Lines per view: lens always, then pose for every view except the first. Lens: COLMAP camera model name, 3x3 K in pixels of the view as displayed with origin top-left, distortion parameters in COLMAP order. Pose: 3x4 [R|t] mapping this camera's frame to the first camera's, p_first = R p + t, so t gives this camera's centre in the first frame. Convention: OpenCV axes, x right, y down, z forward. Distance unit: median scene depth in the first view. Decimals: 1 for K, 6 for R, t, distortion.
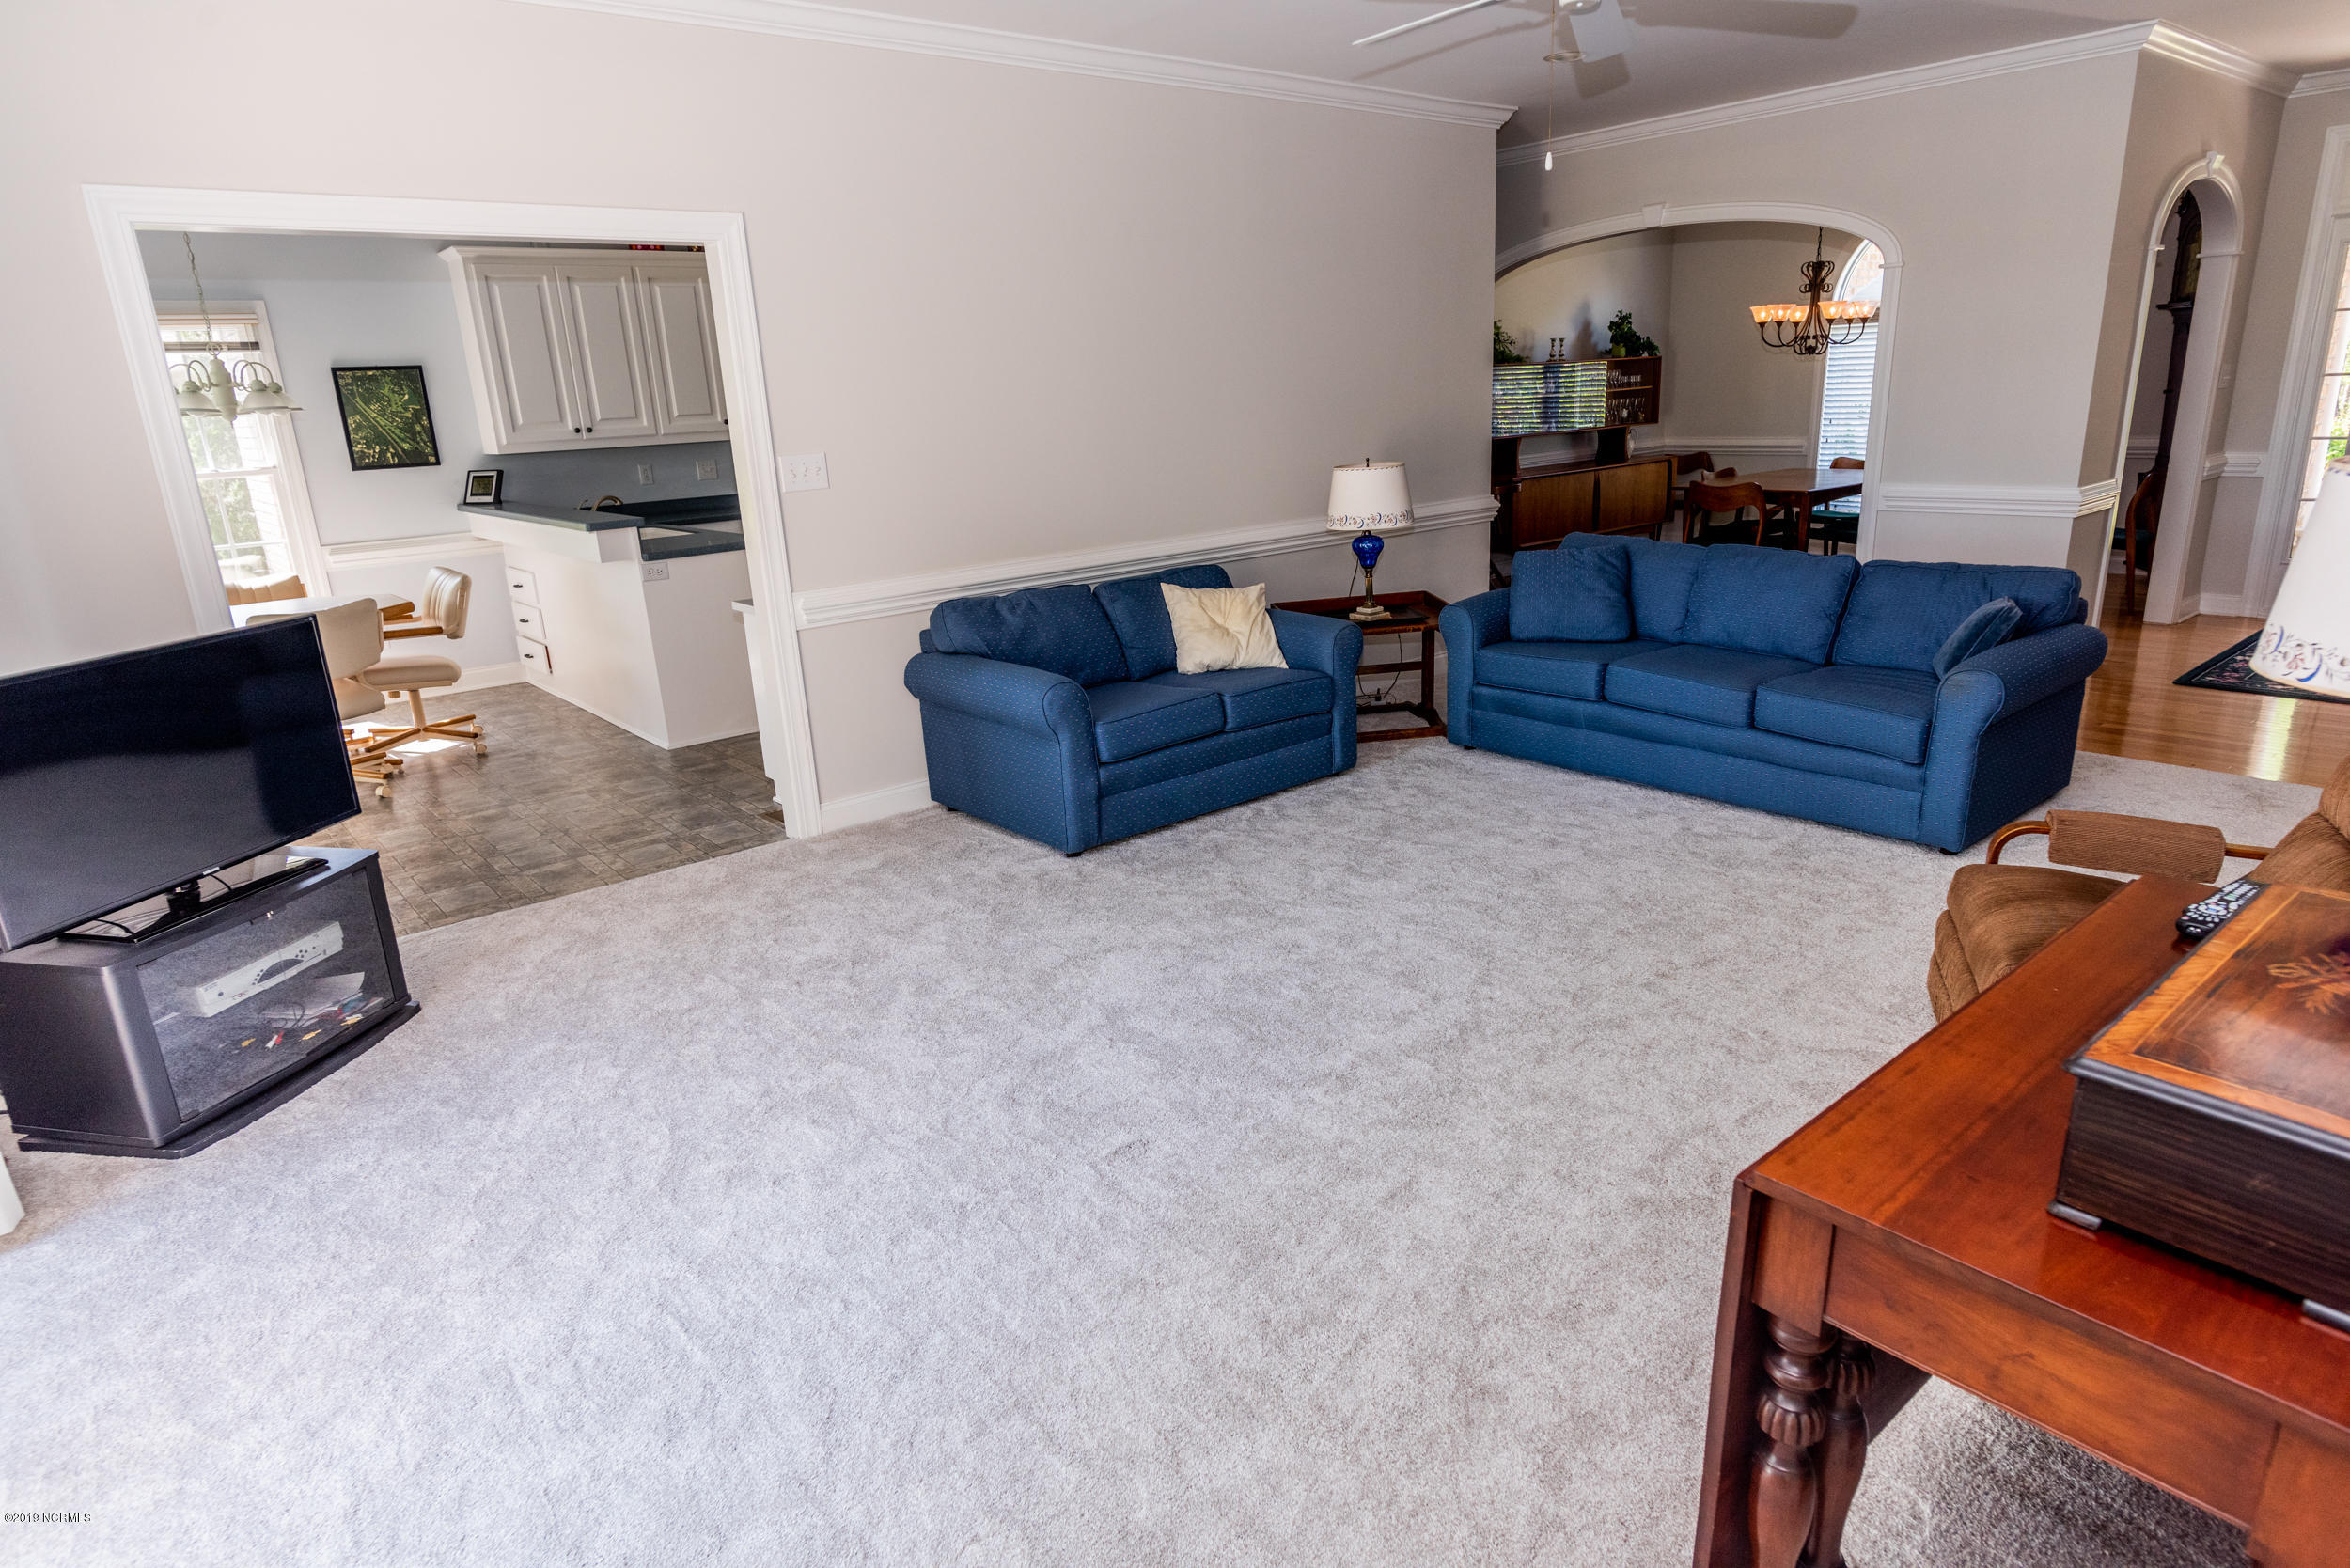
lens RADIAL K [[1345.2, 0, 1181.4], [0, 1345.2, 789.6], [0, 0, 1]] dist [-0.005290, 0.003044]
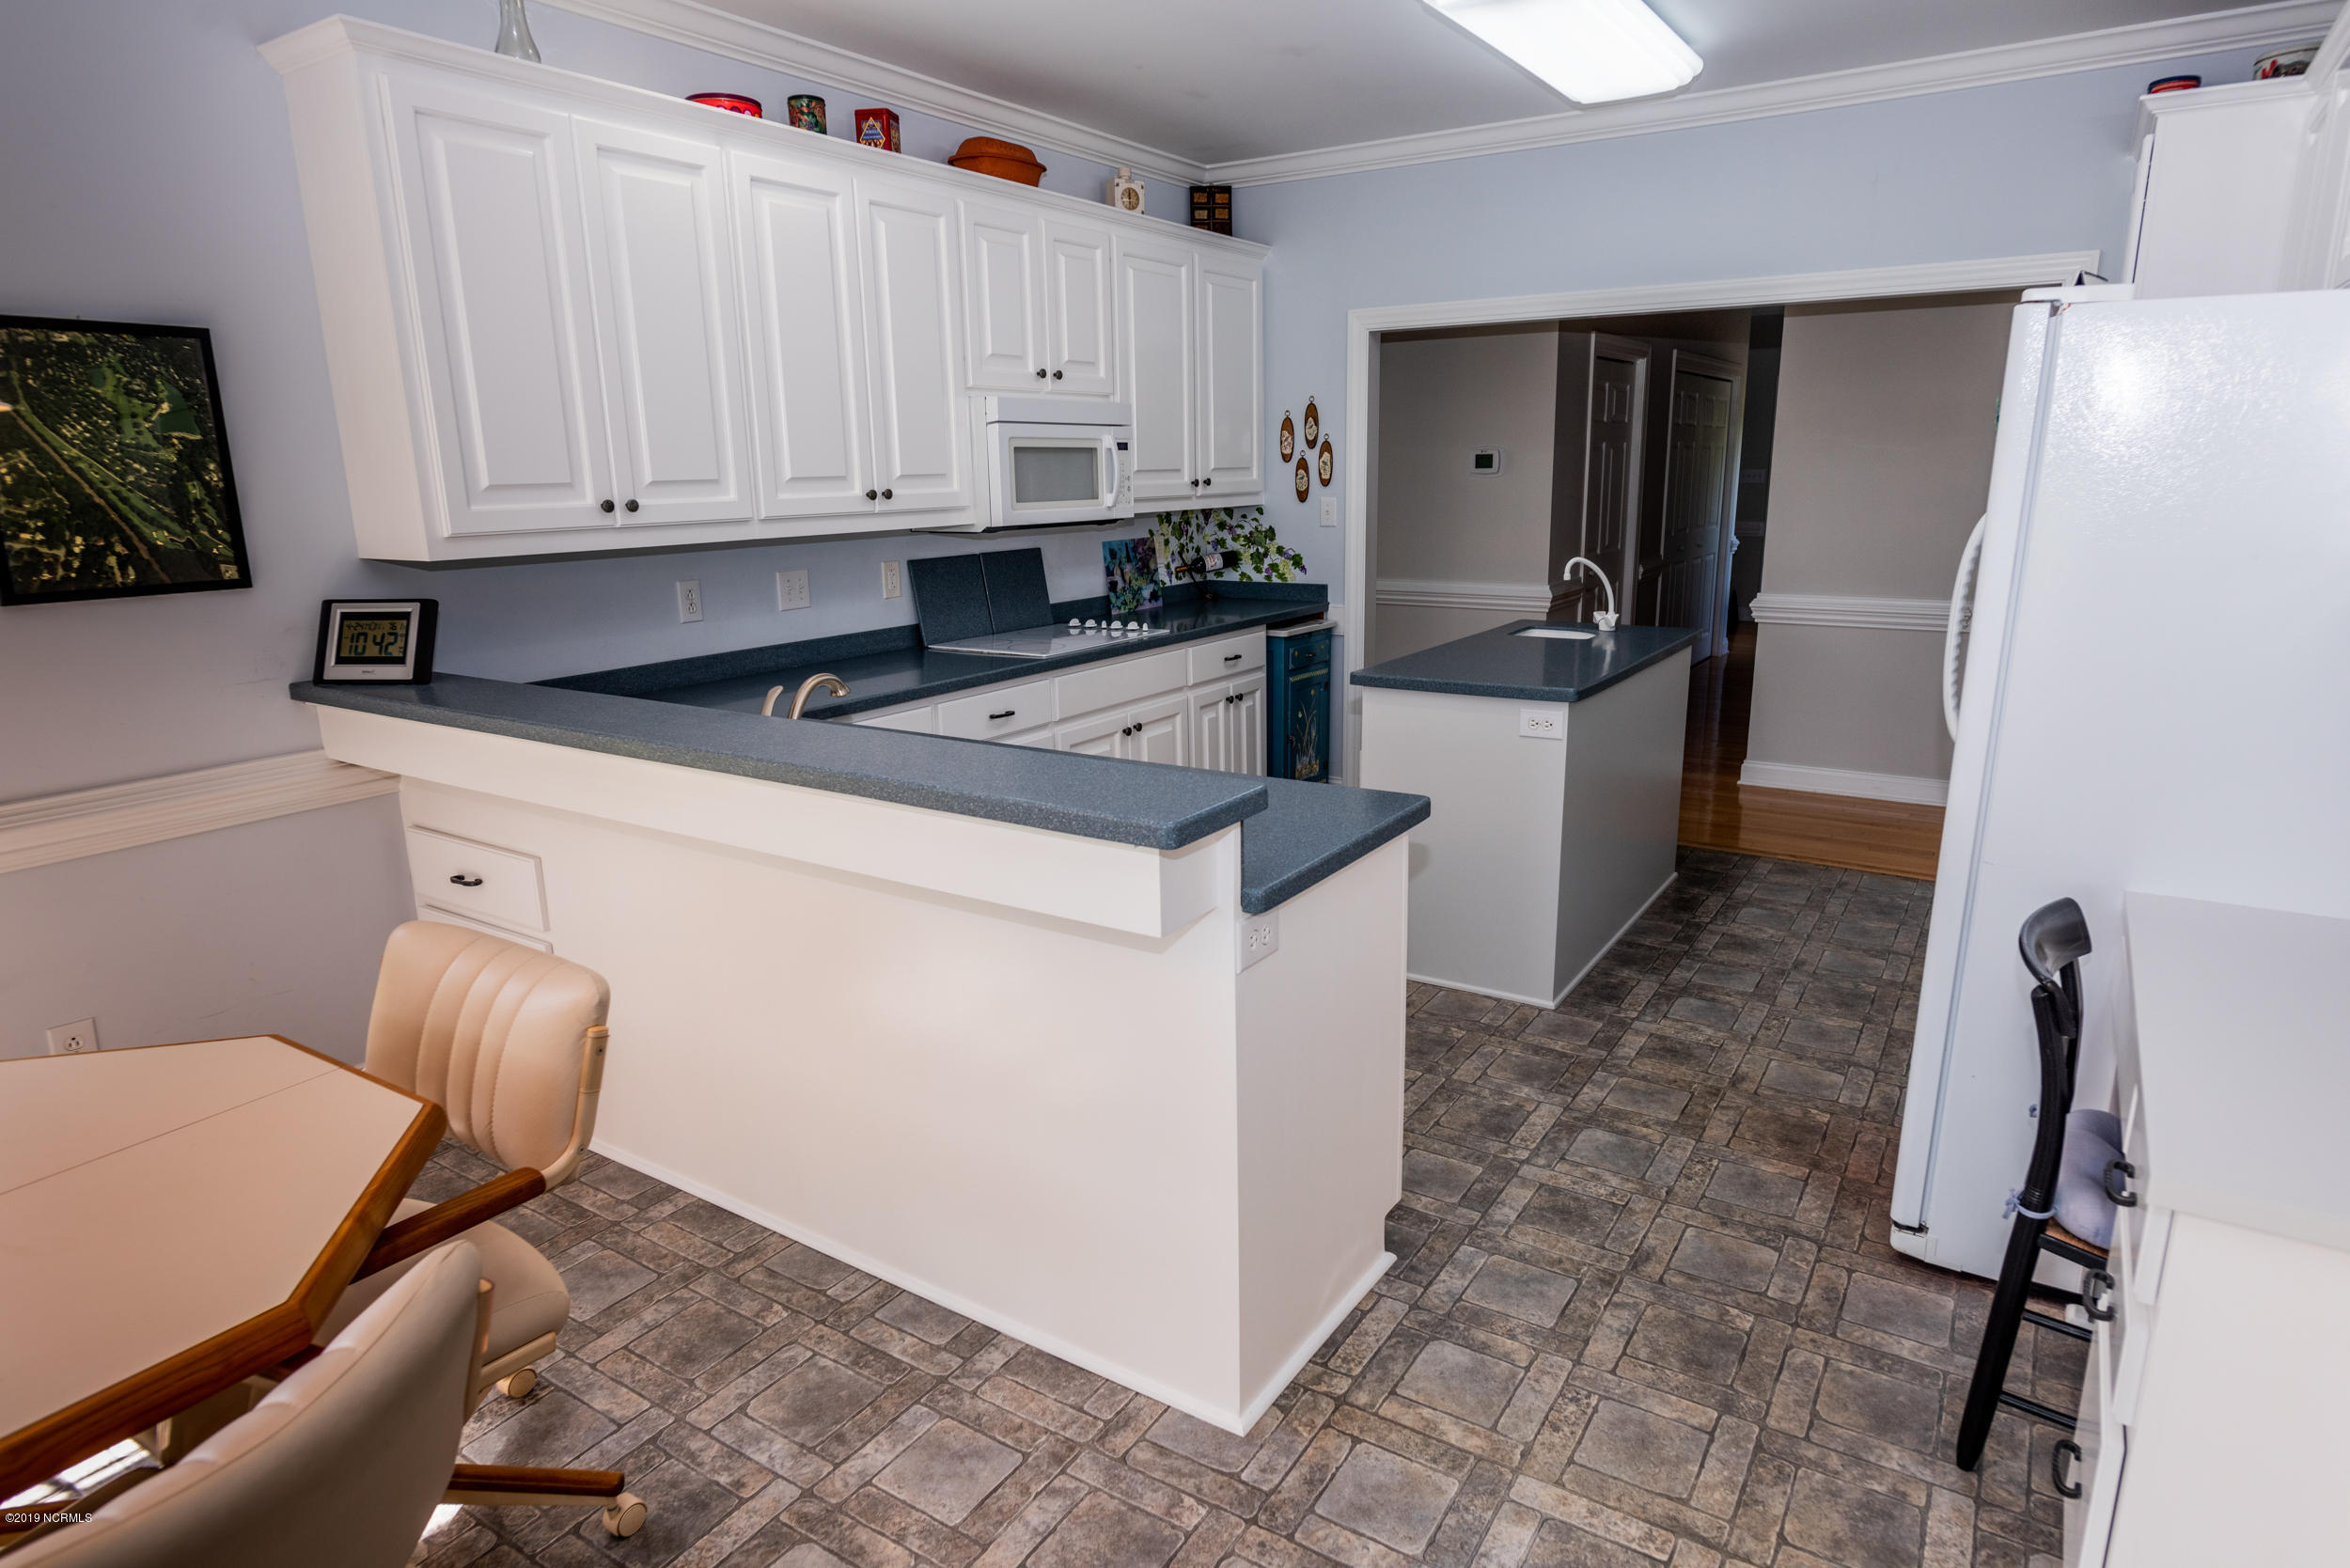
lens RADIAL K [[1345.2, 0, 1174.8], [0, 1345.2, 778.6], [0, 0, 1]] dist [-0.005290, 0.003044]
pose [[0.960250, -0.033849, 0.277081, -0.415026], [0.052848, 0.996714, -0.061388, -0.152096], [-0.274092, 0.073591, 0.958884, 0.572959]]
